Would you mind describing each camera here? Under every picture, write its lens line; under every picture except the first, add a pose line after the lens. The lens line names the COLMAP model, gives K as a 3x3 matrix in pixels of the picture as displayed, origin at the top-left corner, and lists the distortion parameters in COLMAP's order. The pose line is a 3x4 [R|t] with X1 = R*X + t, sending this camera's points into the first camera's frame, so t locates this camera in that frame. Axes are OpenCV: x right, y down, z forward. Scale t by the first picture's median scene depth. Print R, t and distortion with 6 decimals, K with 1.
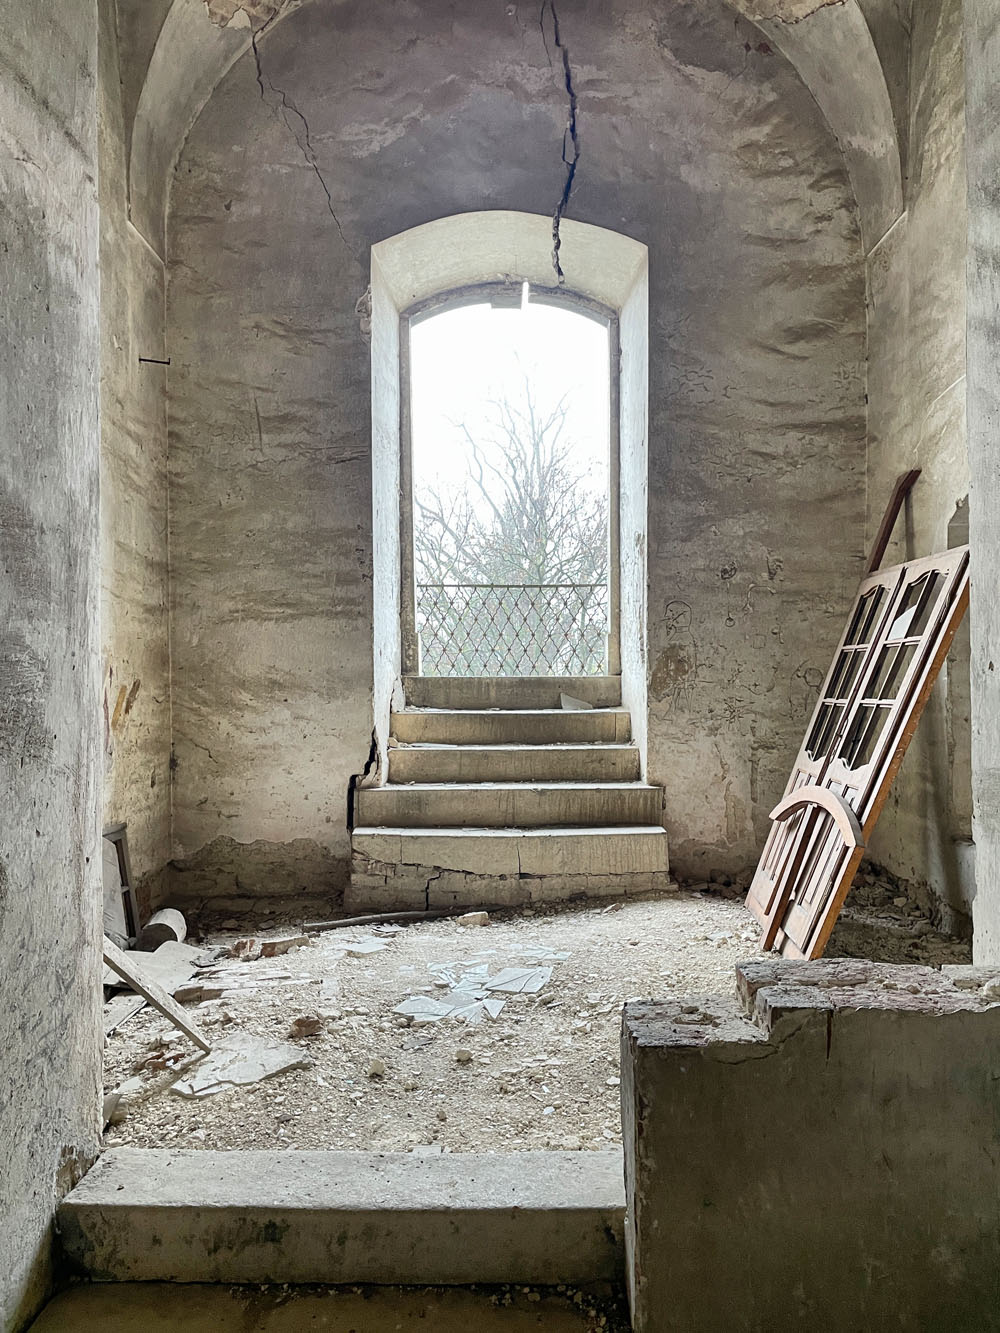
lens RADIAL K [[998.2, 0, 495.5], [0, 998.2, 658.1], [0, 0, 1]] dist [0.081872, -0.105968]
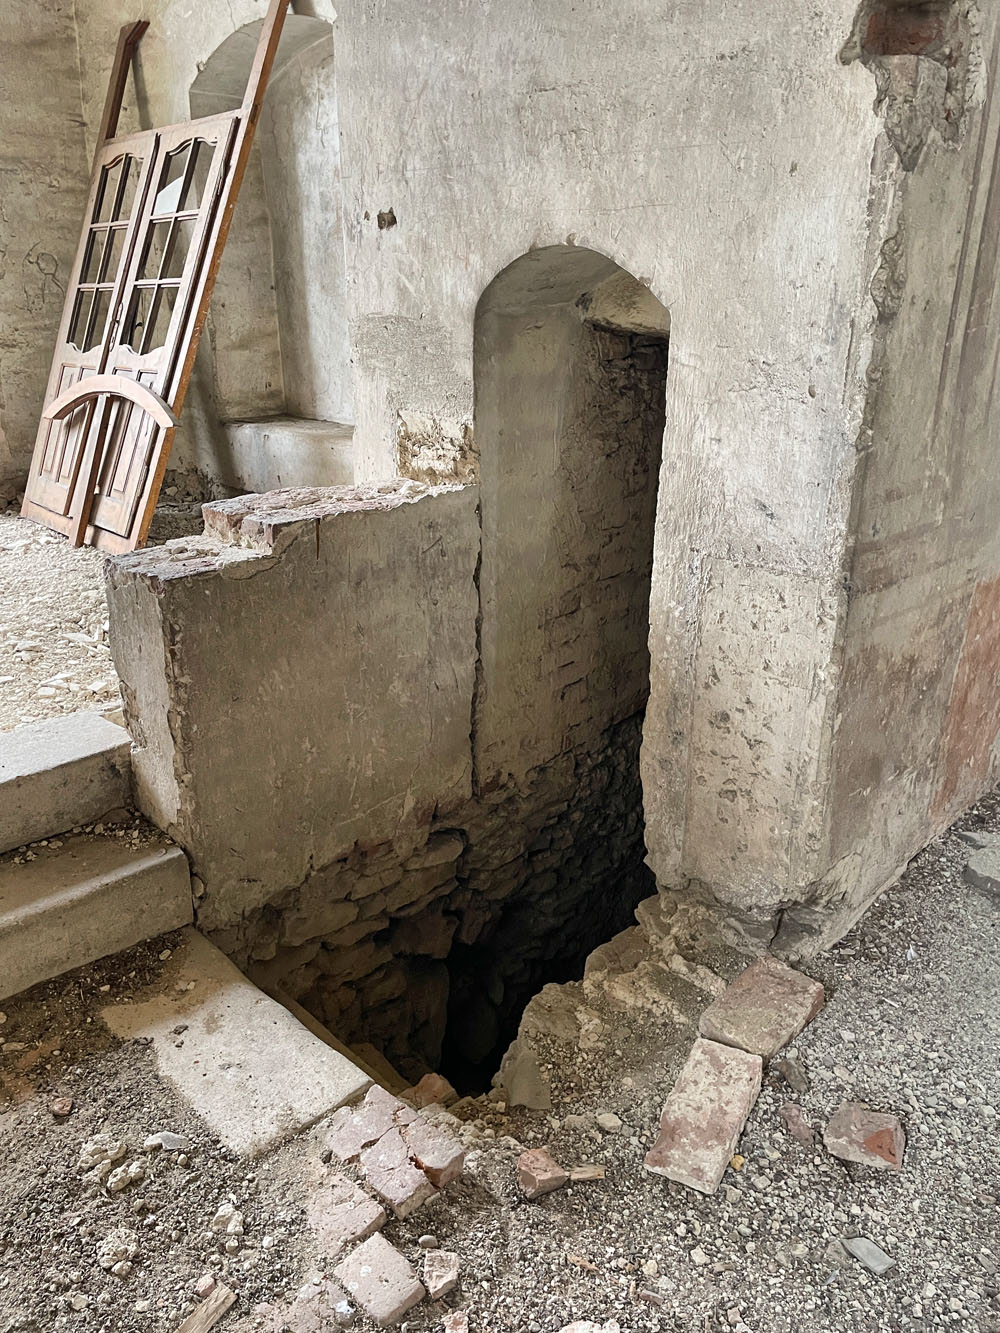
lens RADIAL K [[998.2, 0, 495.5], [0, 998.2, 658.1], [0, 0, 1]] dist [0.081872, -0.105968]
pose [[0.705391, -0.236818, 0.668088, -0.148255], [-0.016691, 0.936726, 0.349665, 0.039848], [-0.708622, -0.257802, 0.656805, 0.022720]]
